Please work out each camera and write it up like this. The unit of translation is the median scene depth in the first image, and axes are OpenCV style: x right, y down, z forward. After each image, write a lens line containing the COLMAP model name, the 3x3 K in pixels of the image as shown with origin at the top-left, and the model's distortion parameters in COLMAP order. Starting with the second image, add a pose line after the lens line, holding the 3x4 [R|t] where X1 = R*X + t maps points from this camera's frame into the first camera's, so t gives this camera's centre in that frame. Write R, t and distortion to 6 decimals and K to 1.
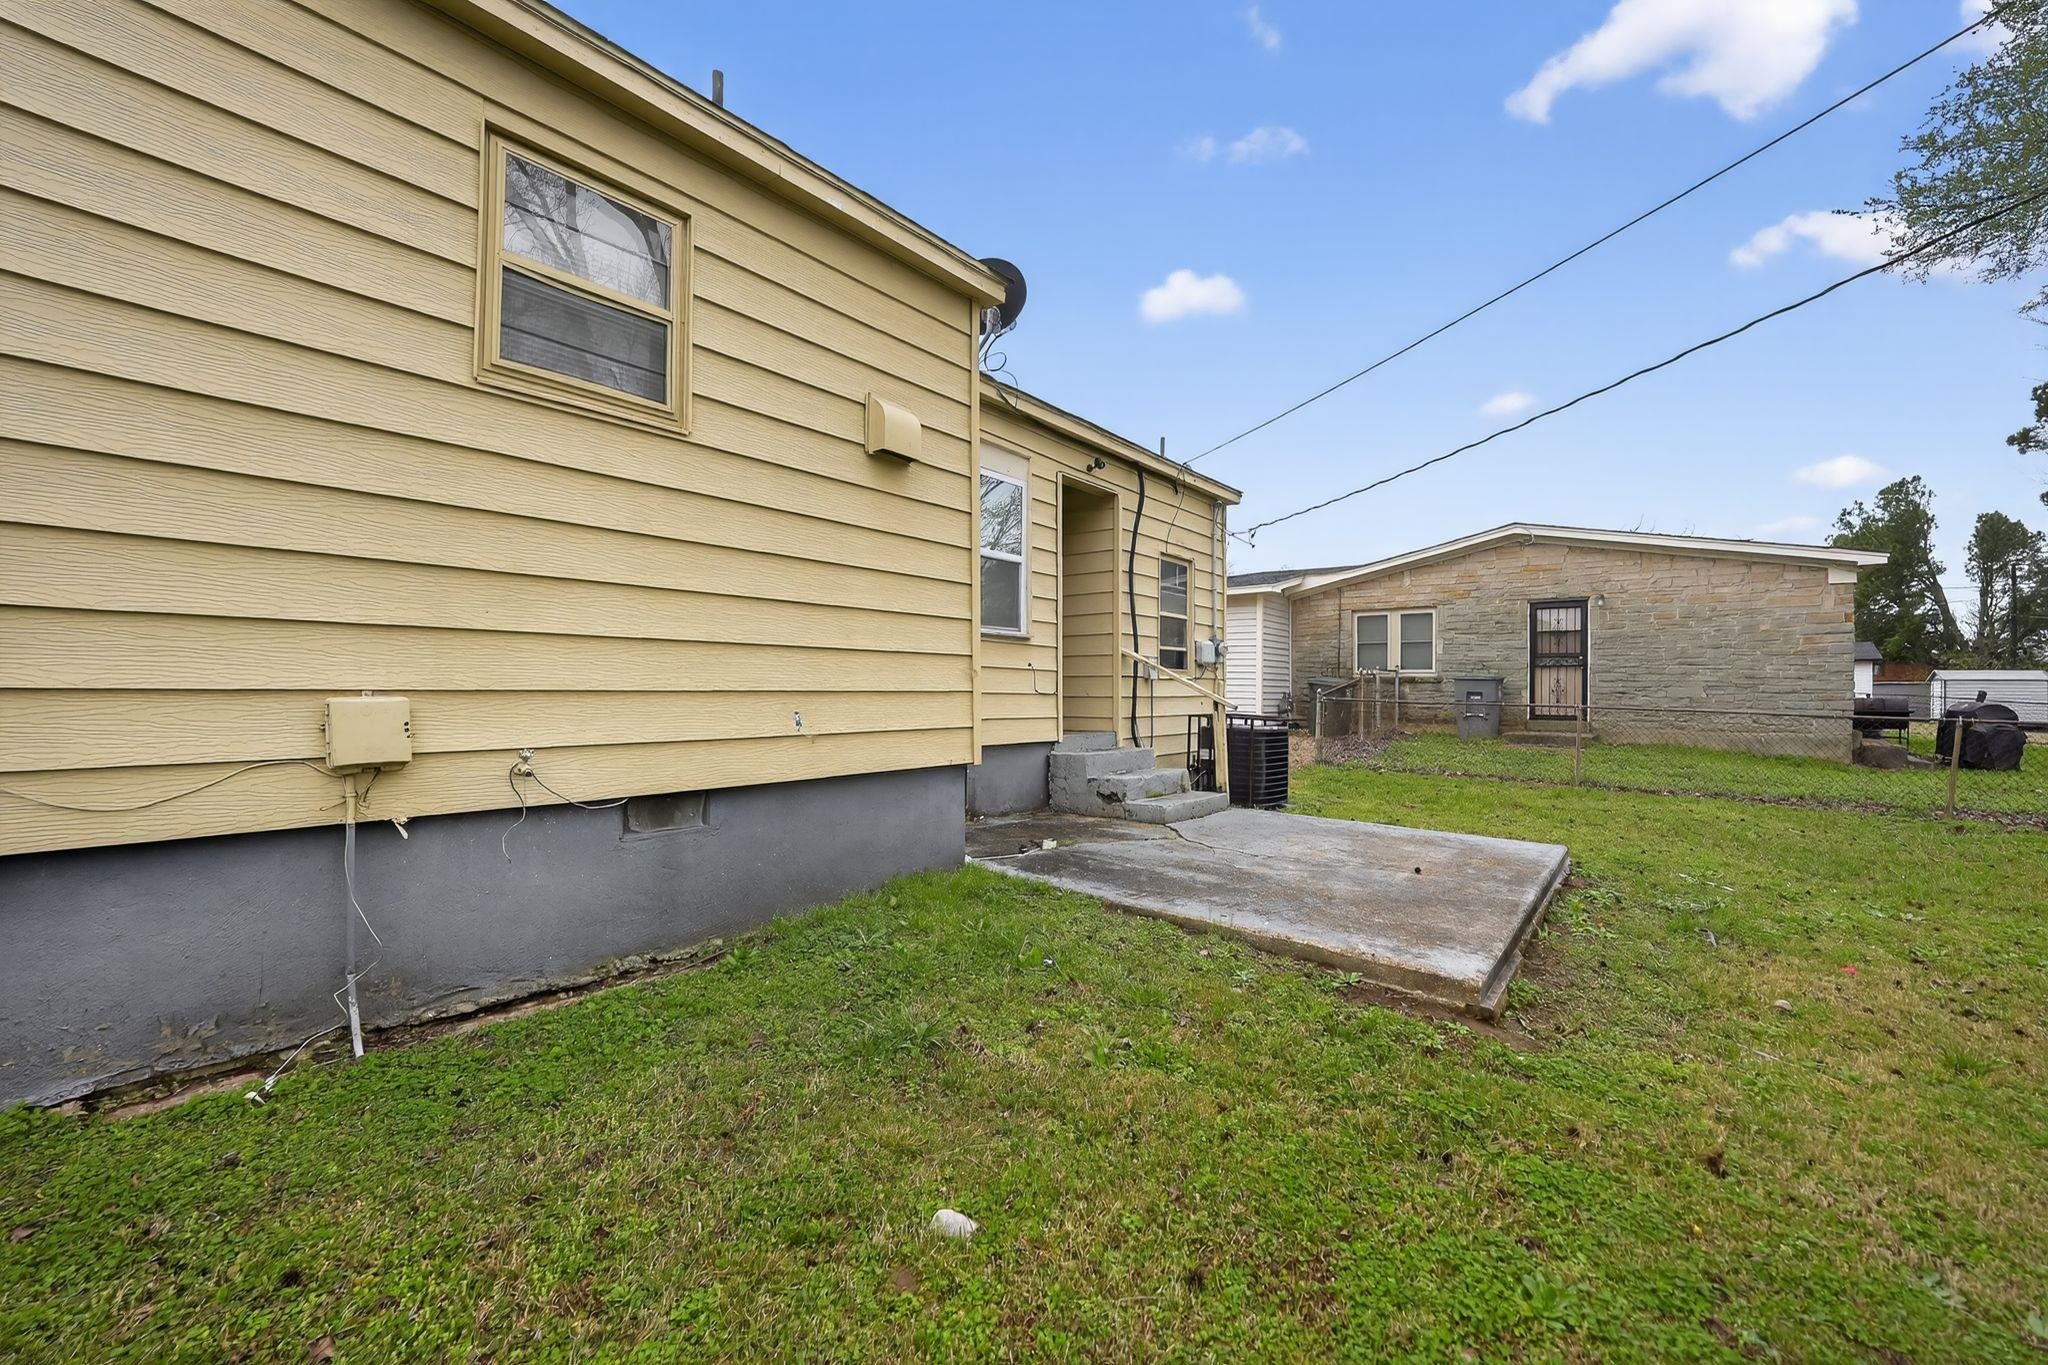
lens RADIAL K [[834.8, 0, 1022.9], [0, 834.8, 690.4], [0, 0, 1]] dist [-0.017024, 0.000383]
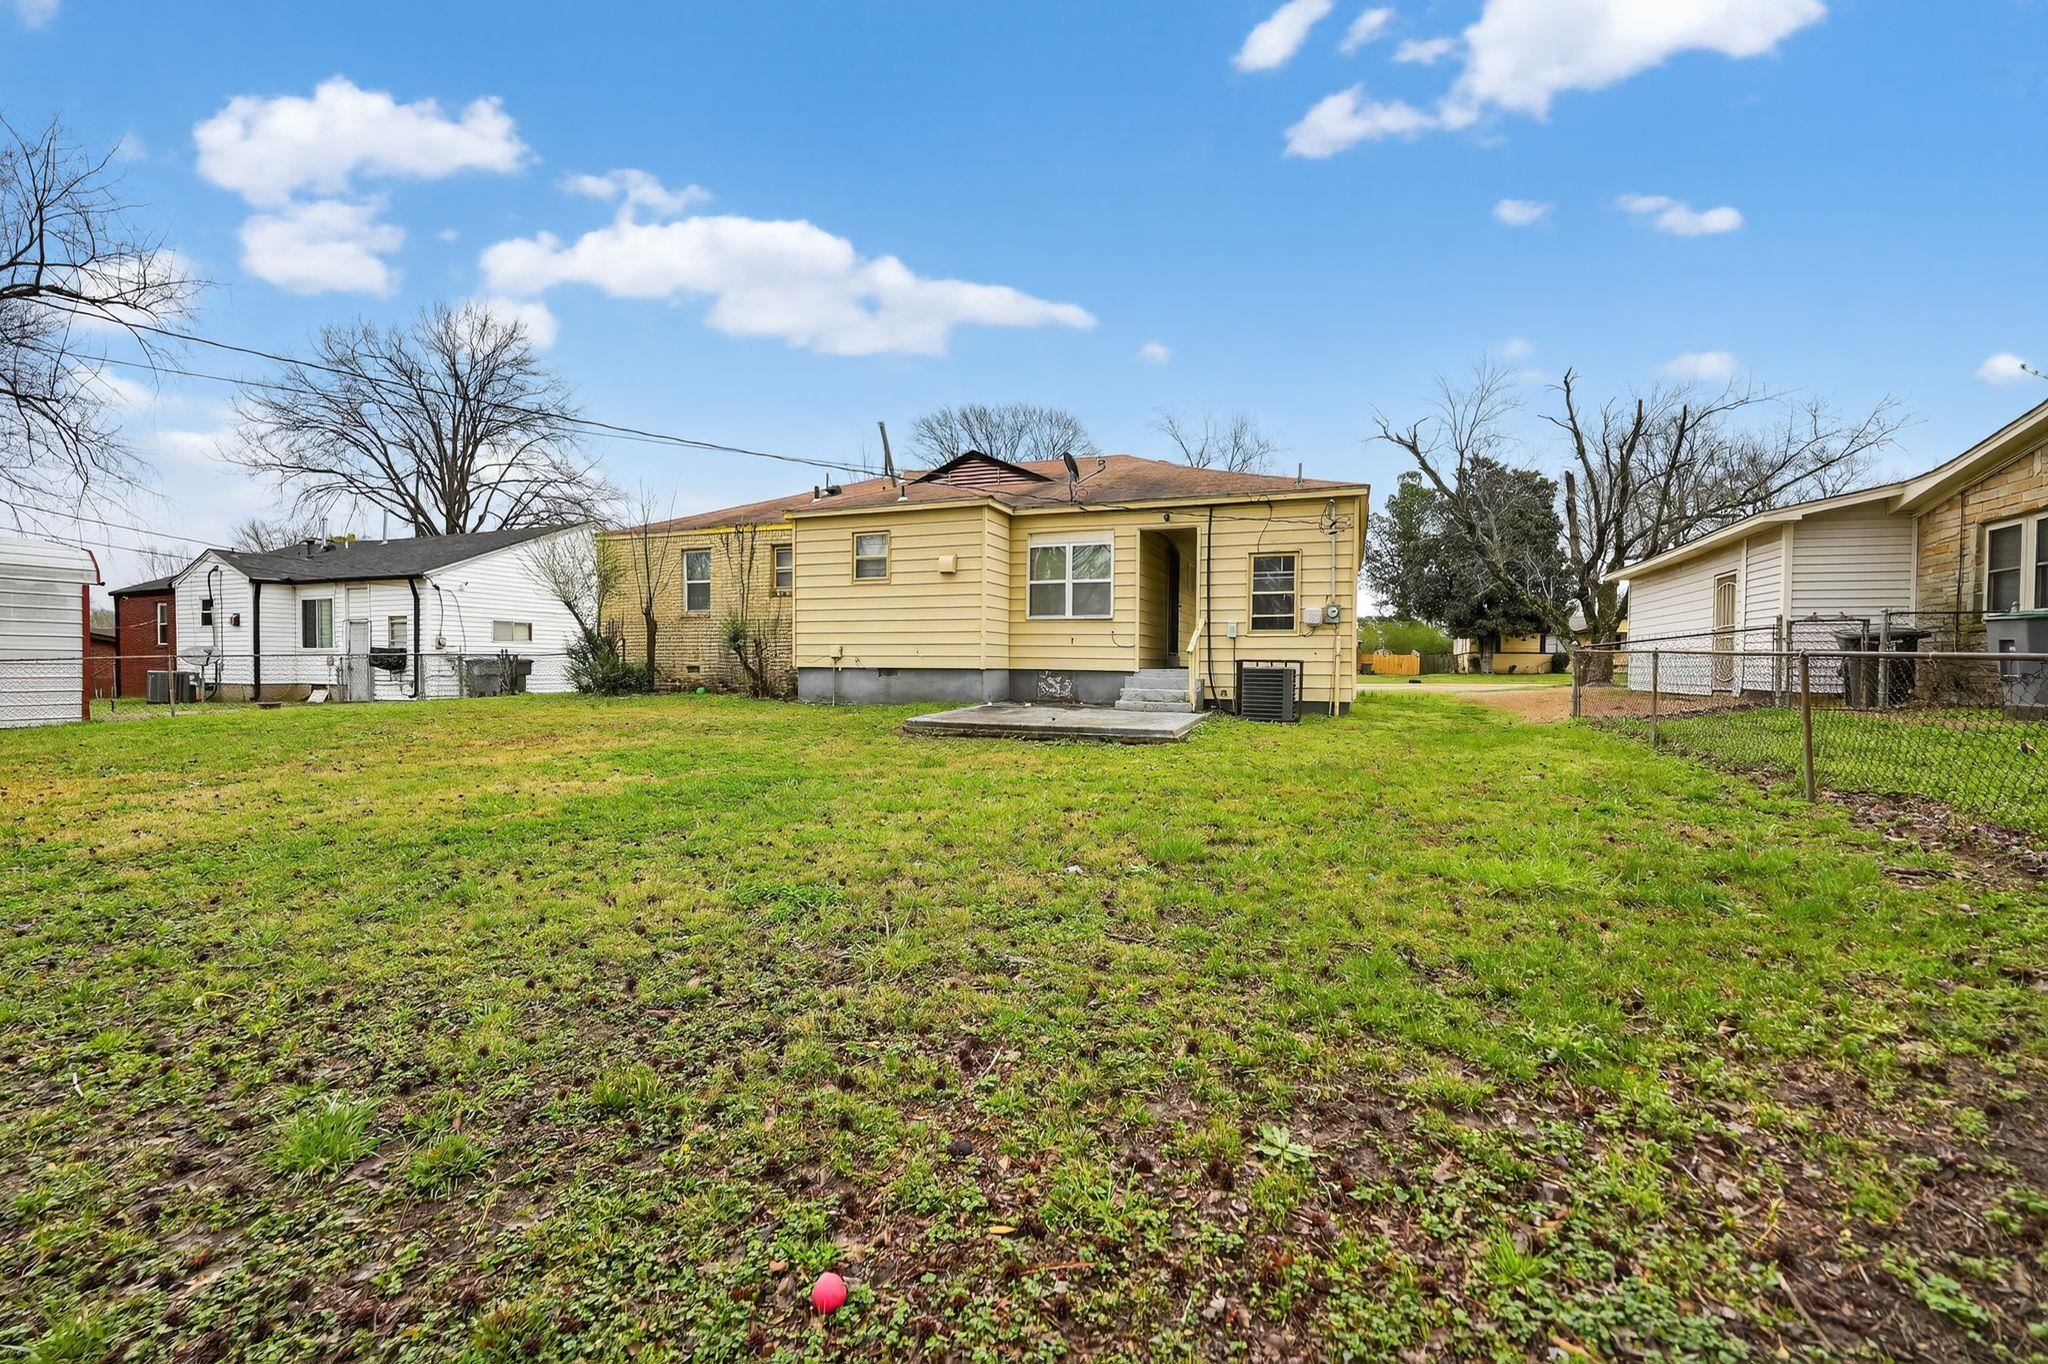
lens RADIAL K [[843.3, 0, 1014.5], [0, 843.3, 721.0], [0, 0, 1]] dist [-0.019422, 0.000800]
pose [[0.279248, 0.056656, -0.958546, 1.479523], [-0.008205, 0.998362, 0.056619, 0.054095], [0.960184, -0.007946, 0.279255, 0.156775]]
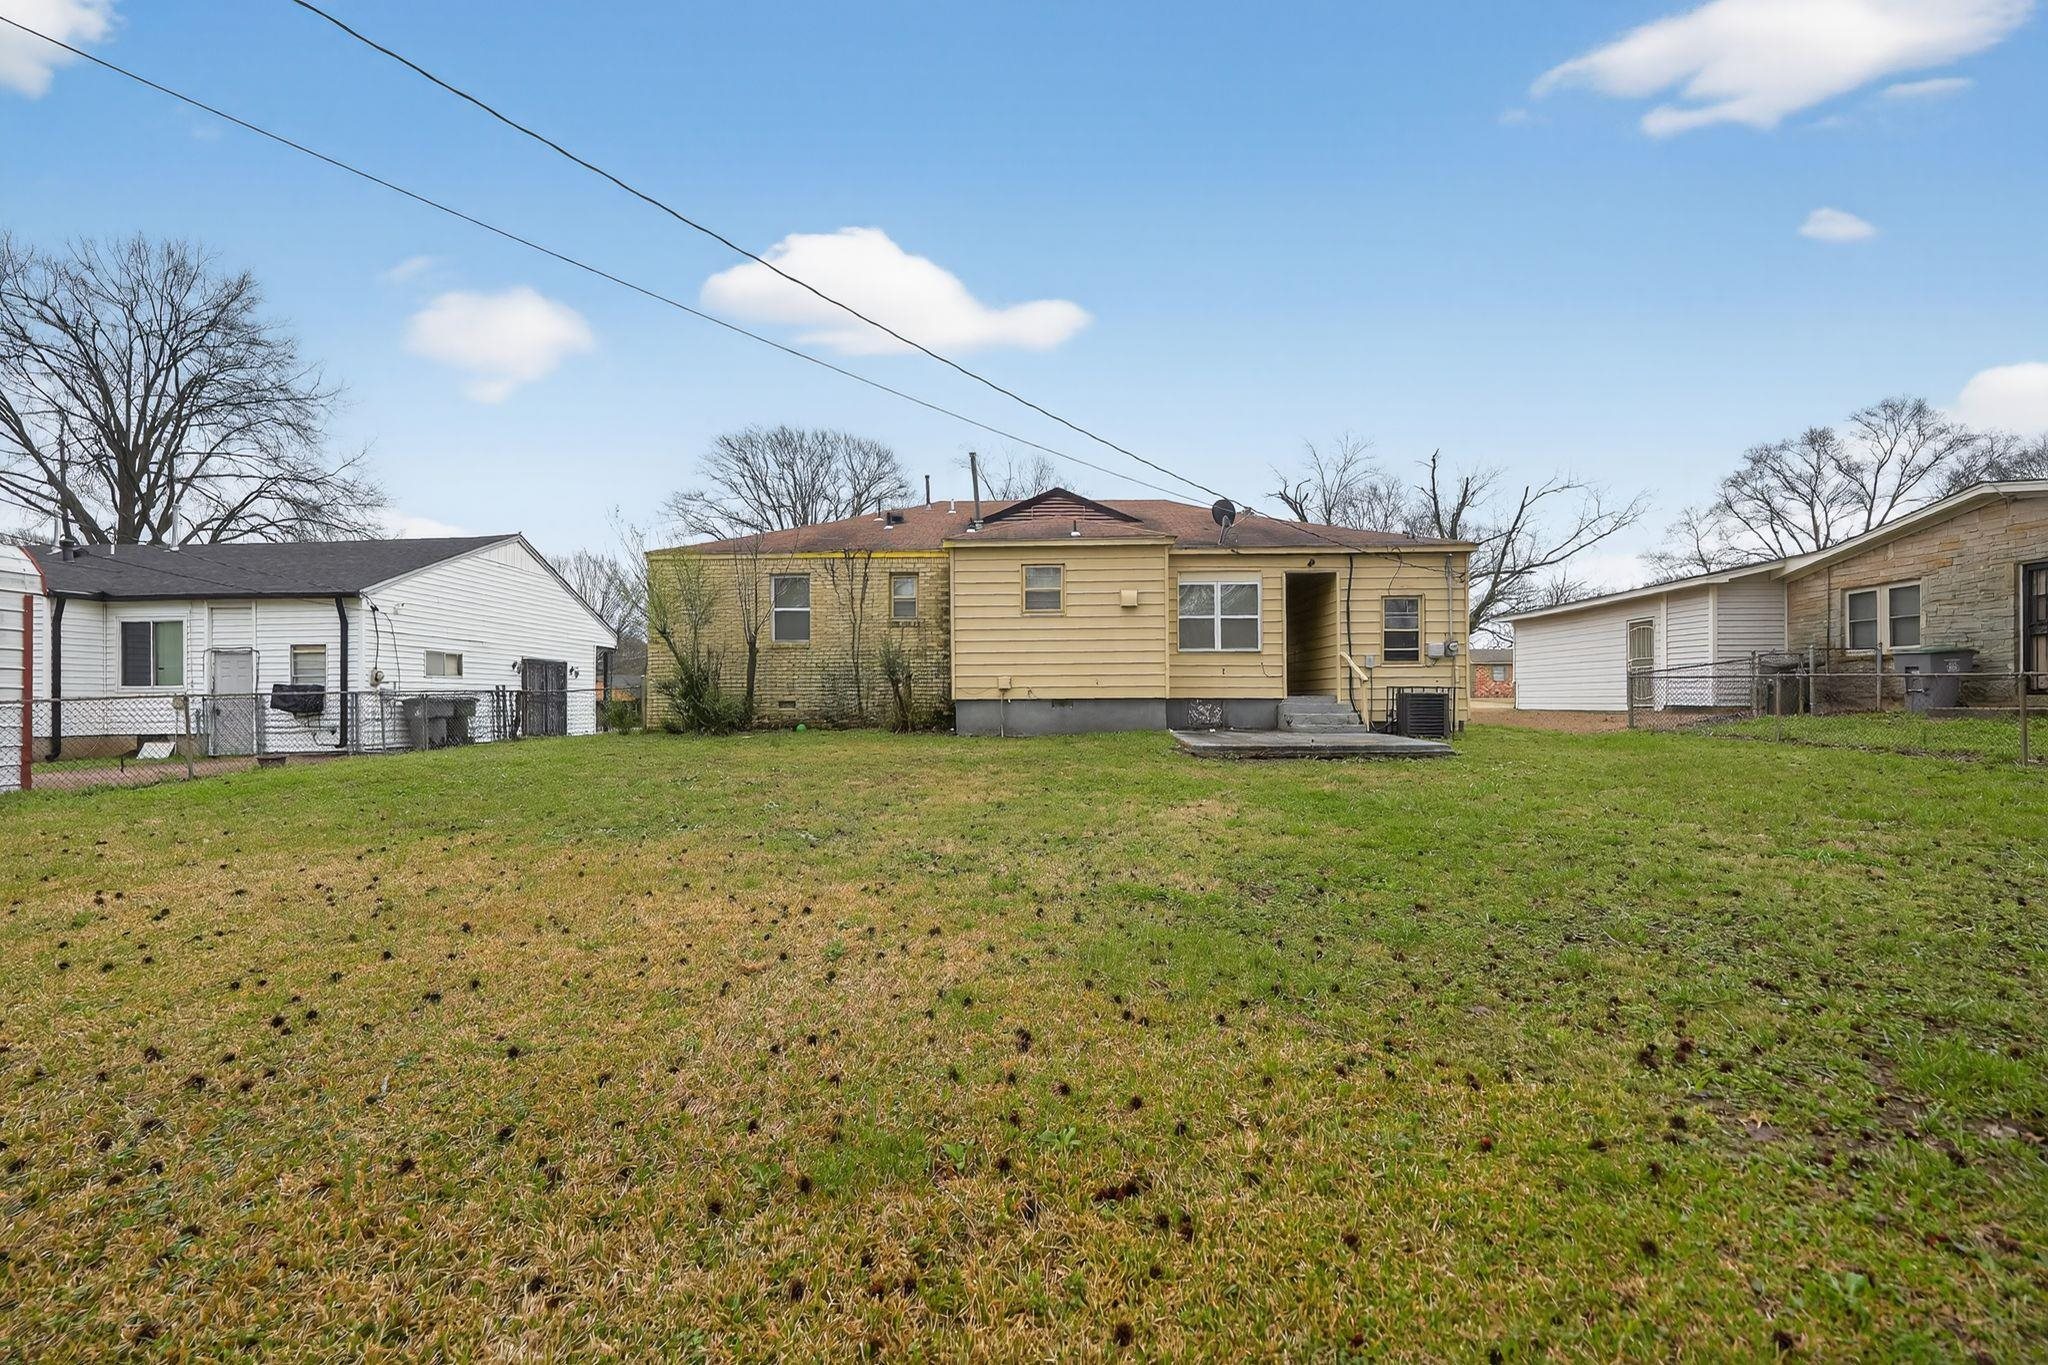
lens RADIAL K [[843.3, 0, 1014.5], [0, 843.3, 721.5], [0, 0, 1]] dist [-0.019422, 0.000800]
pose [[0.584202, 0.009383, -0.811554, 1.126712], [0.010275, 0.999768, 0.018956, 0.057973], [0.811543, -0.019413, 0.583970, -0.665229]]
